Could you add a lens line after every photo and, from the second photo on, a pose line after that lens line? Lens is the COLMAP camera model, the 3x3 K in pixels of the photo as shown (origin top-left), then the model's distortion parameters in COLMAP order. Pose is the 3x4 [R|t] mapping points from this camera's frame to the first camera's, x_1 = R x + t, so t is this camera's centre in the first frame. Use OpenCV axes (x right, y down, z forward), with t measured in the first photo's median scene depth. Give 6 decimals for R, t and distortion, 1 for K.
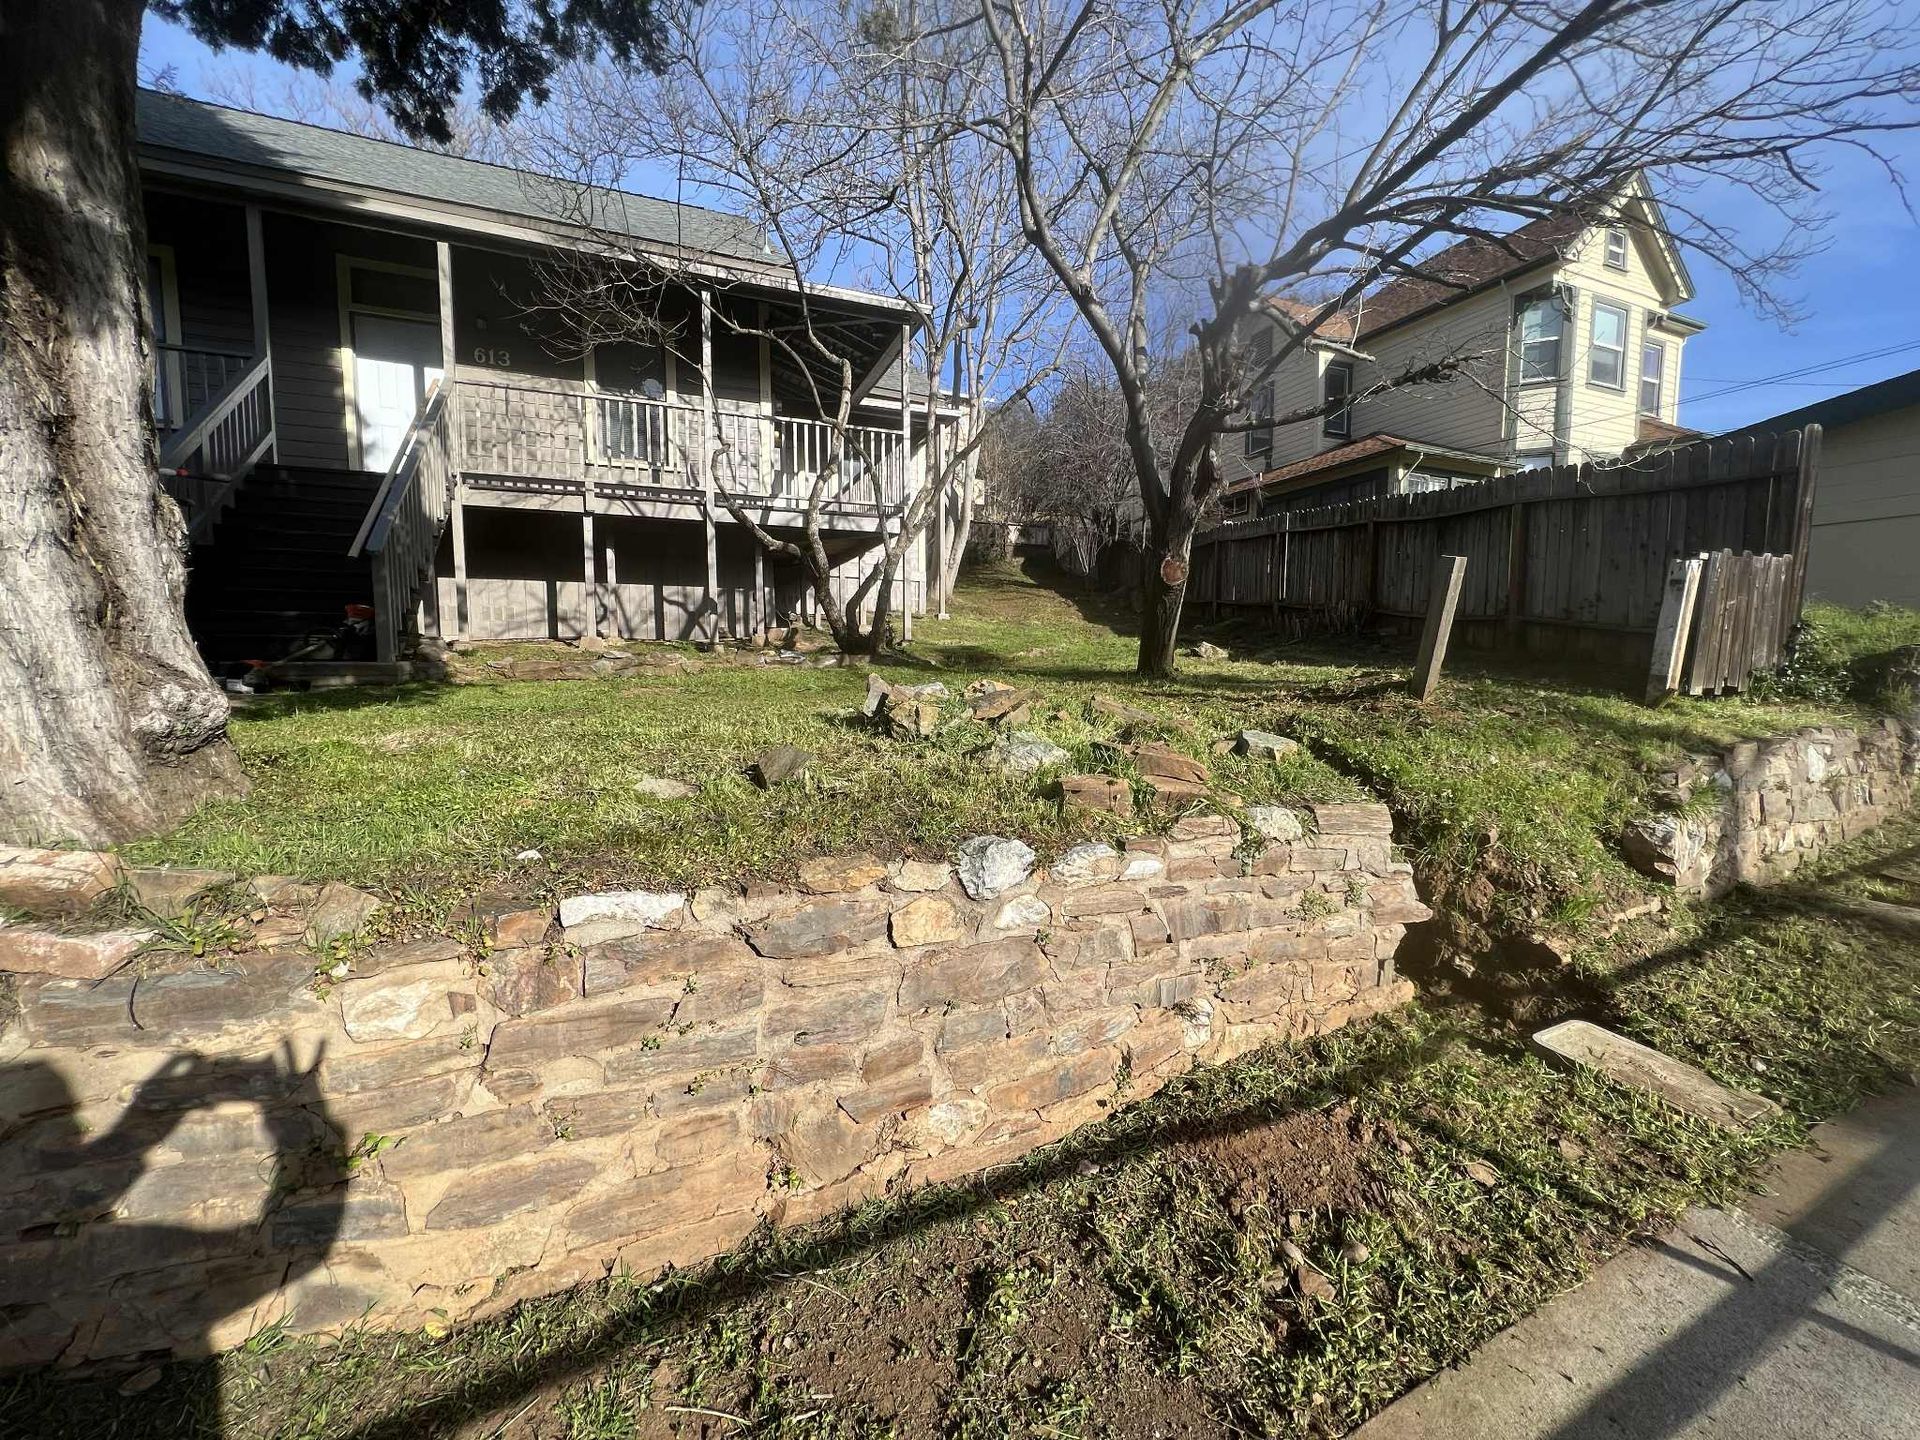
lens RADIAL K [[768.0, 0, 960.0], [0, 768.0, 720.0], [0, 0, 1]] dist [0.002055, -0.000312]
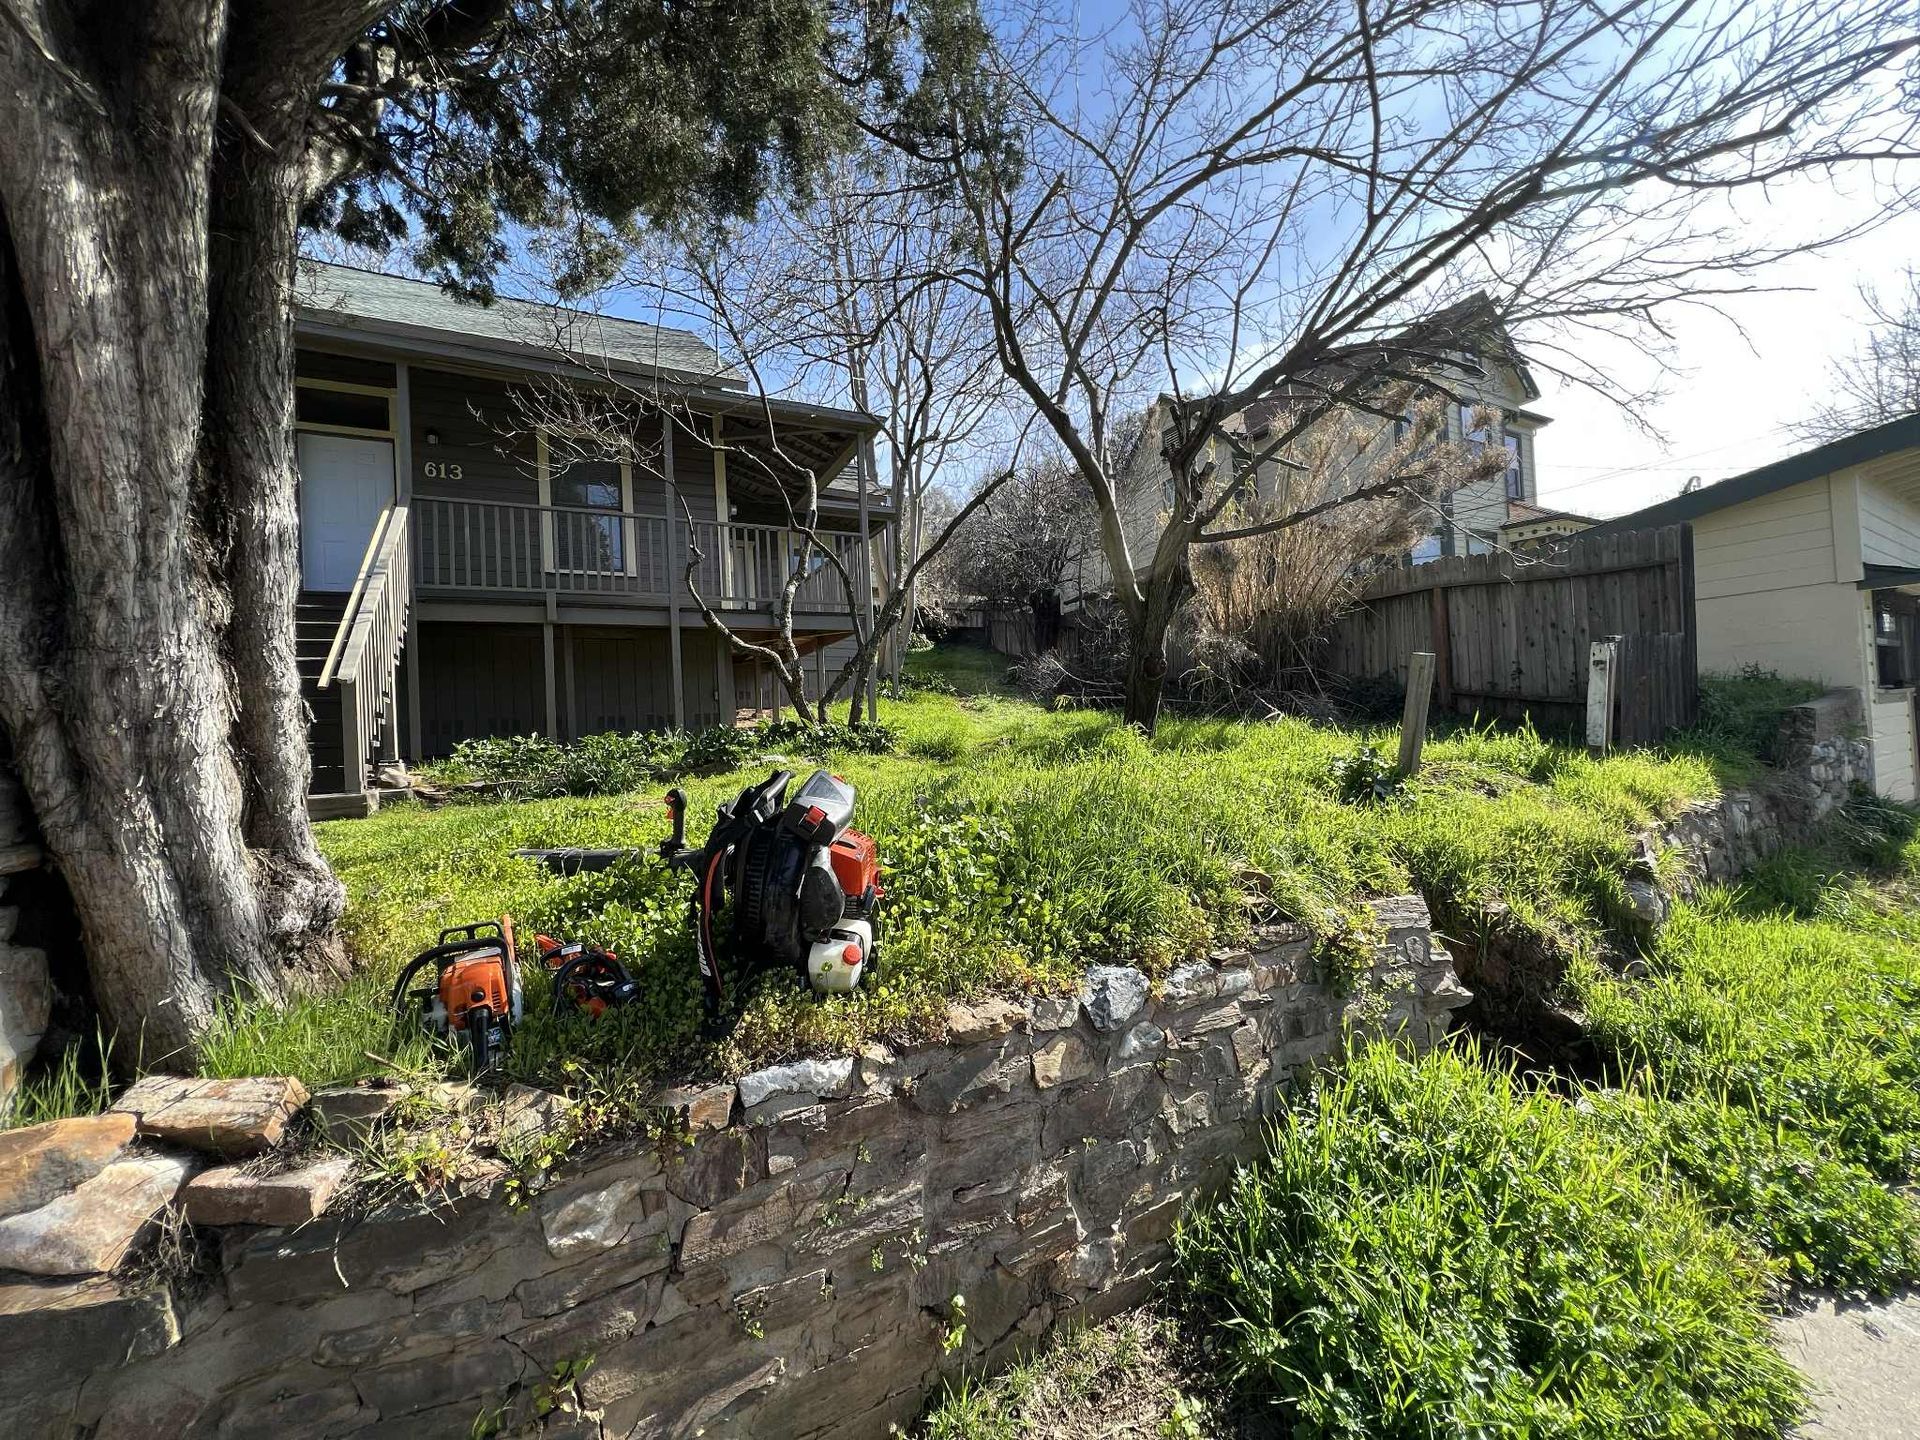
lens RADIAL K [[768.0, 0, 960.0], [0, 768.0, 720.0], [0, 0, 1]] dist [0.002055, -0.000312]
pose [[0.994559, -0.045987, 0.093474, -0.134735], [0.054898, 0.993952, -0.095109, -0.052276], [-0.088535, 0.099723, 0.991069, -0.026453]]
